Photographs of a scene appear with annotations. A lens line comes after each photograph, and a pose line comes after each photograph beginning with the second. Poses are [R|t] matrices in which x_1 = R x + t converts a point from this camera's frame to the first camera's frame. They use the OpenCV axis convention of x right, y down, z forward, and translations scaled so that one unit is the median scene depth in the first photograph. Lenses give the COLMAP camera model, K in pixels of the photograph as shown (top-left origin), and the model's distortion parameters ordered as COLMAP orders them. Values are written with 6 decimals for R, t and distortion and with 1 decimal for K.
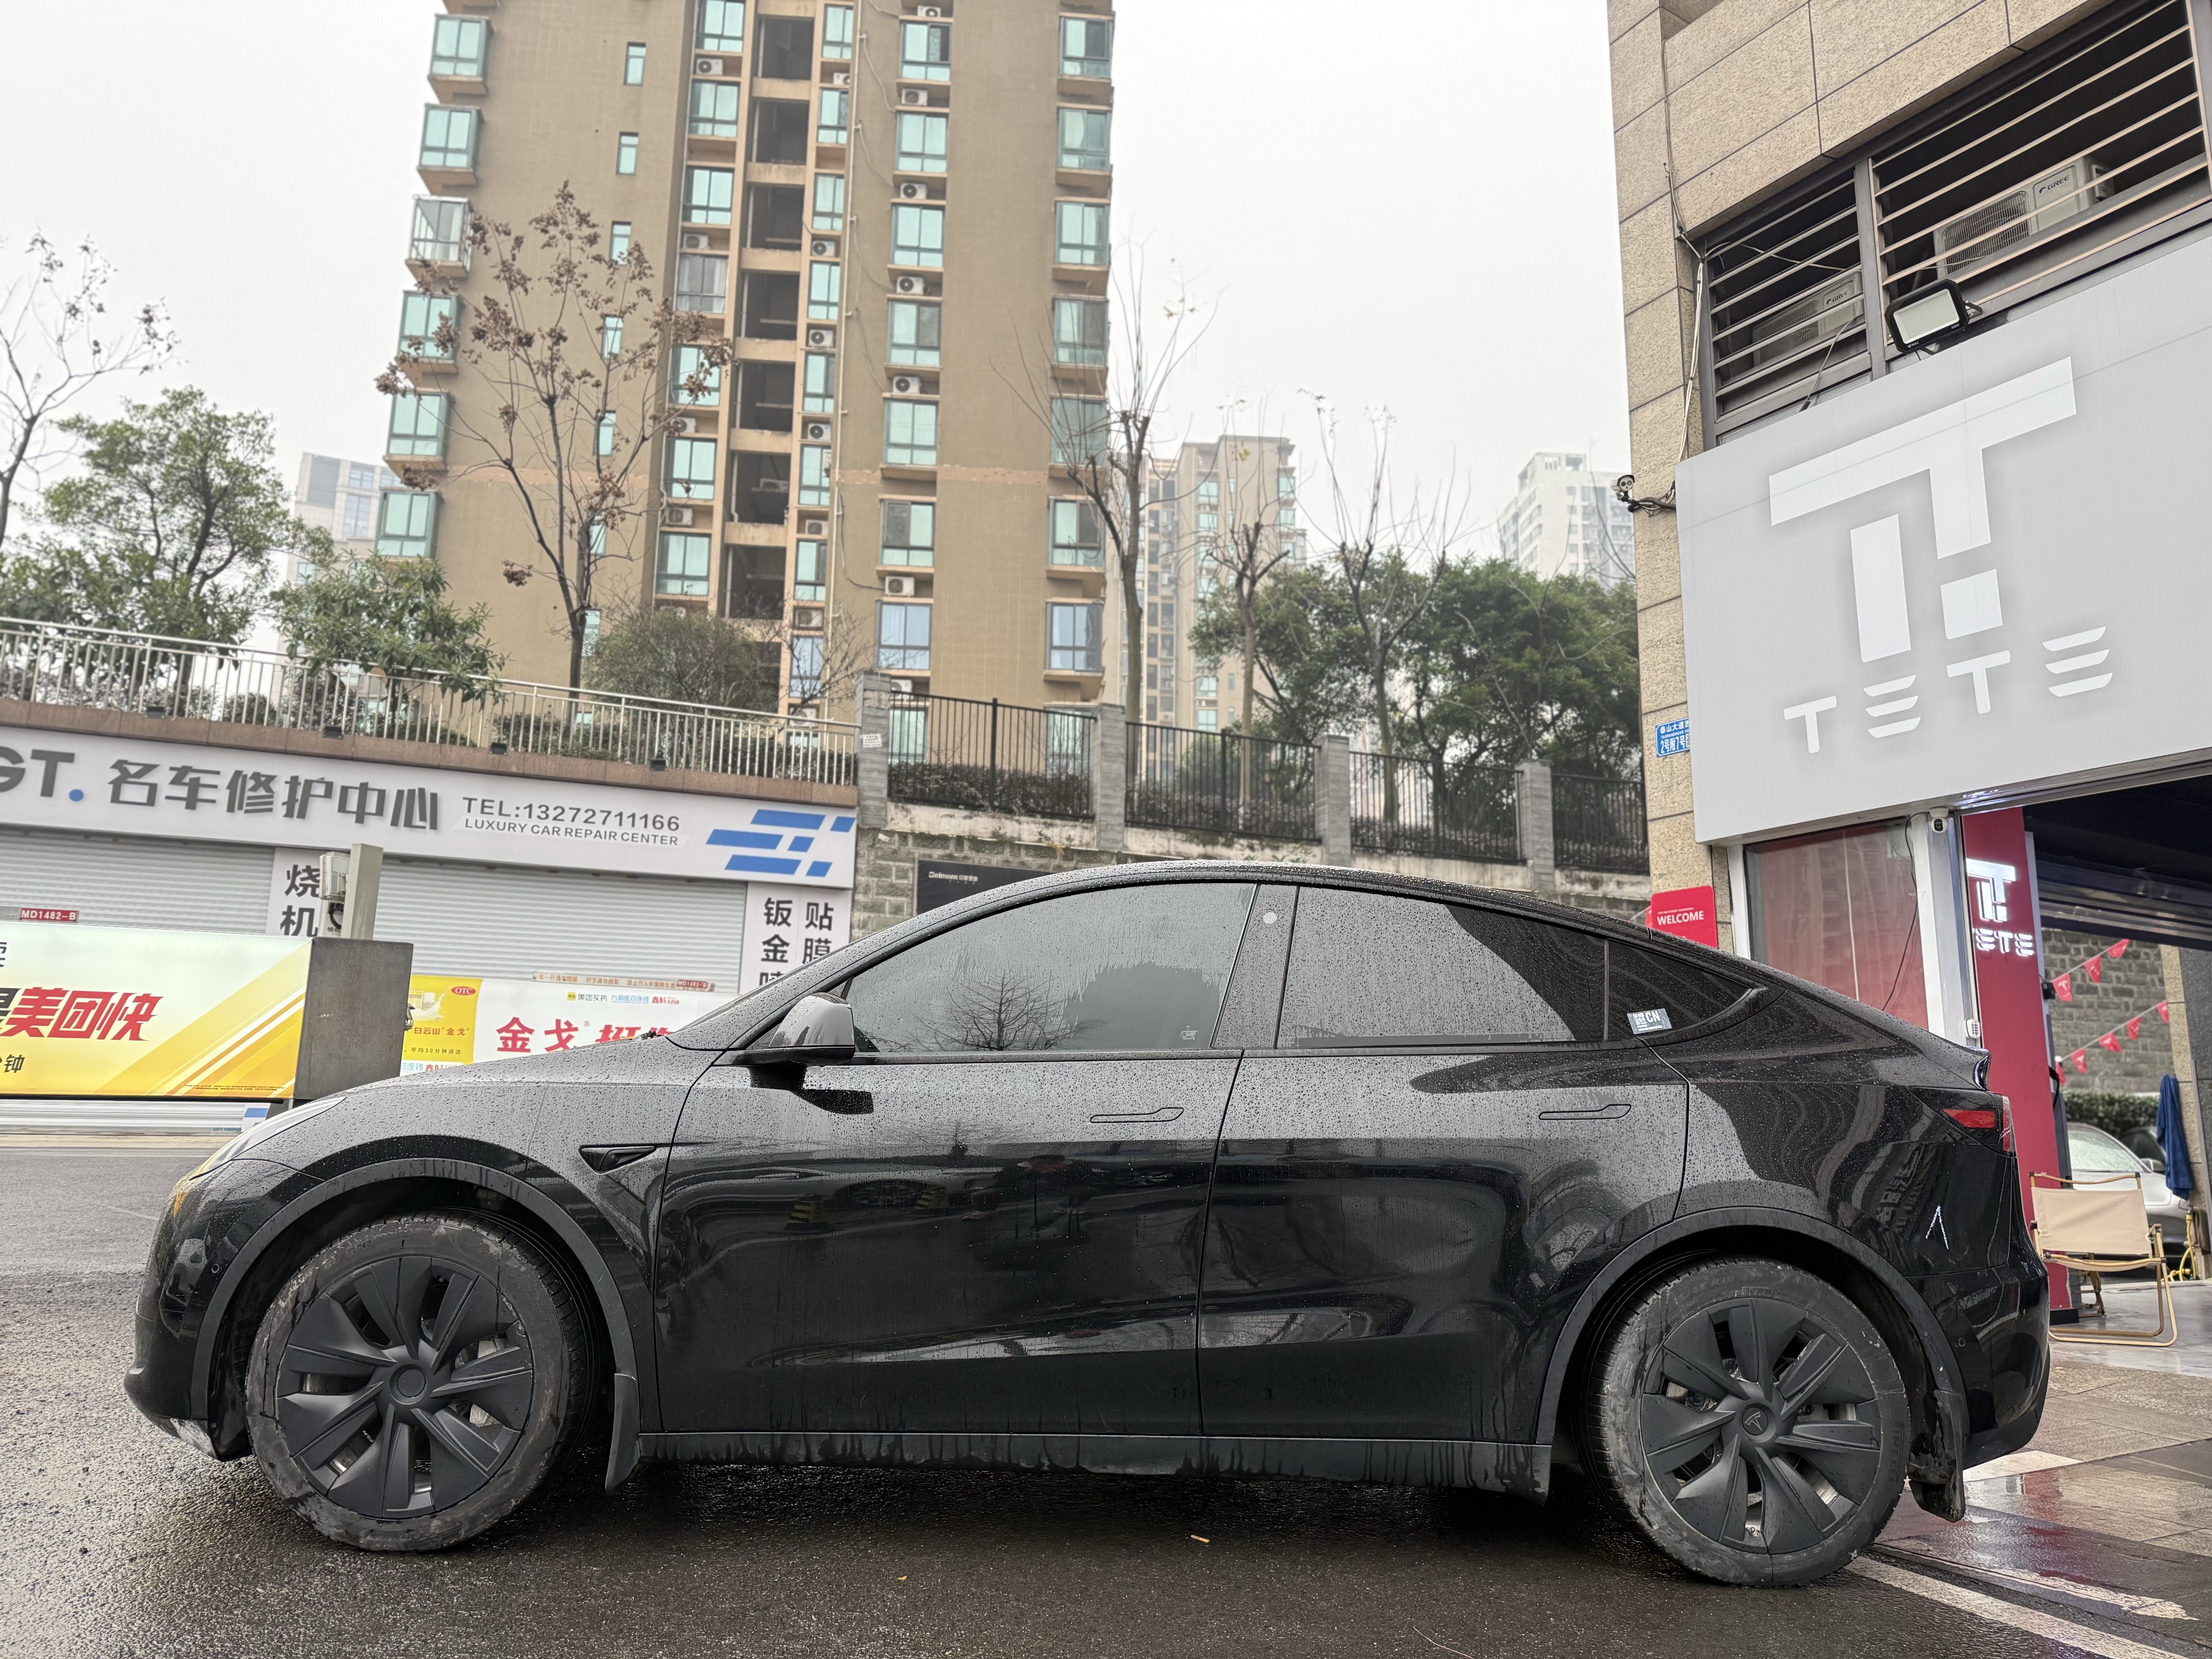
lens RADIAL K [[1561.7, 0, 1106.2], [0, 1561.7, 892.0], [0, 0, 1]] dist [0.027670, -0.051319]
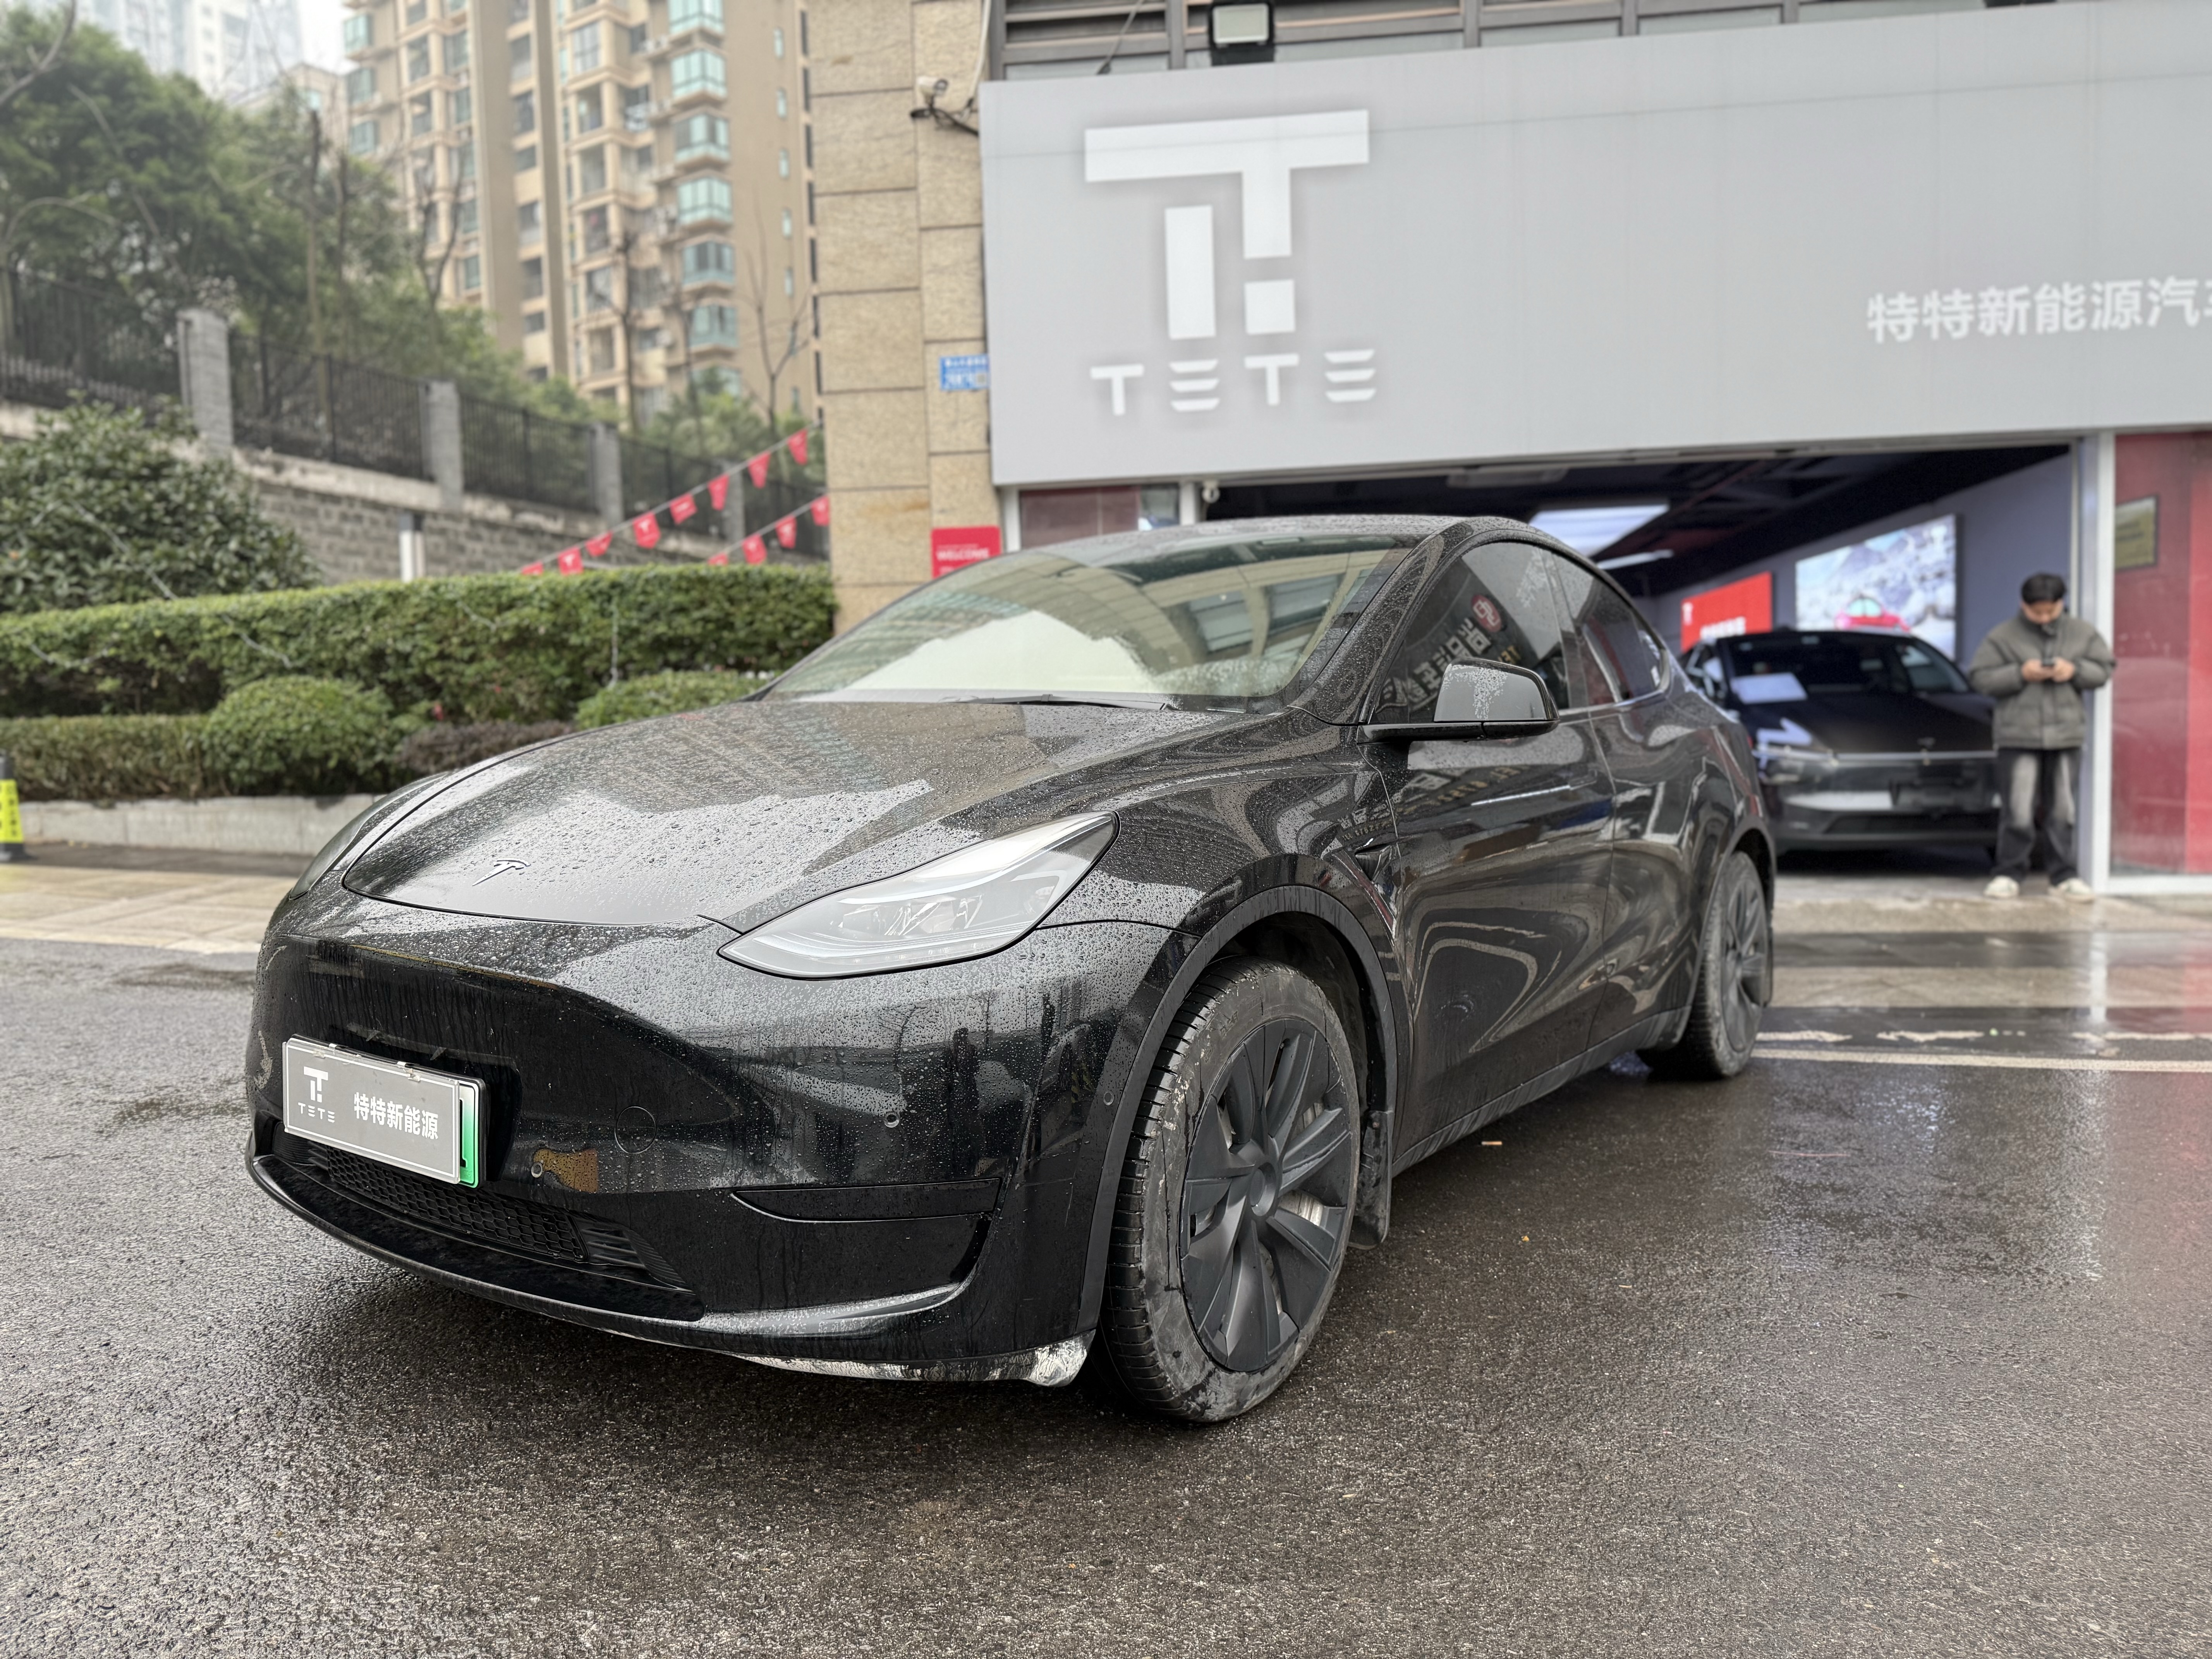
lens RADIAL K [[1561.7, 0, 1140.6], [0, 1561.7, 887.1], [0, 0, 1]] dist [0.027670, -0.051319]
pose [[0.615212, -0.107042, 0.781061, -0.443769], [-0.088507, 0.975098, 0.203348, 0.011127], [-0.783378, -0.194231, 0.590418, 0.269935]]
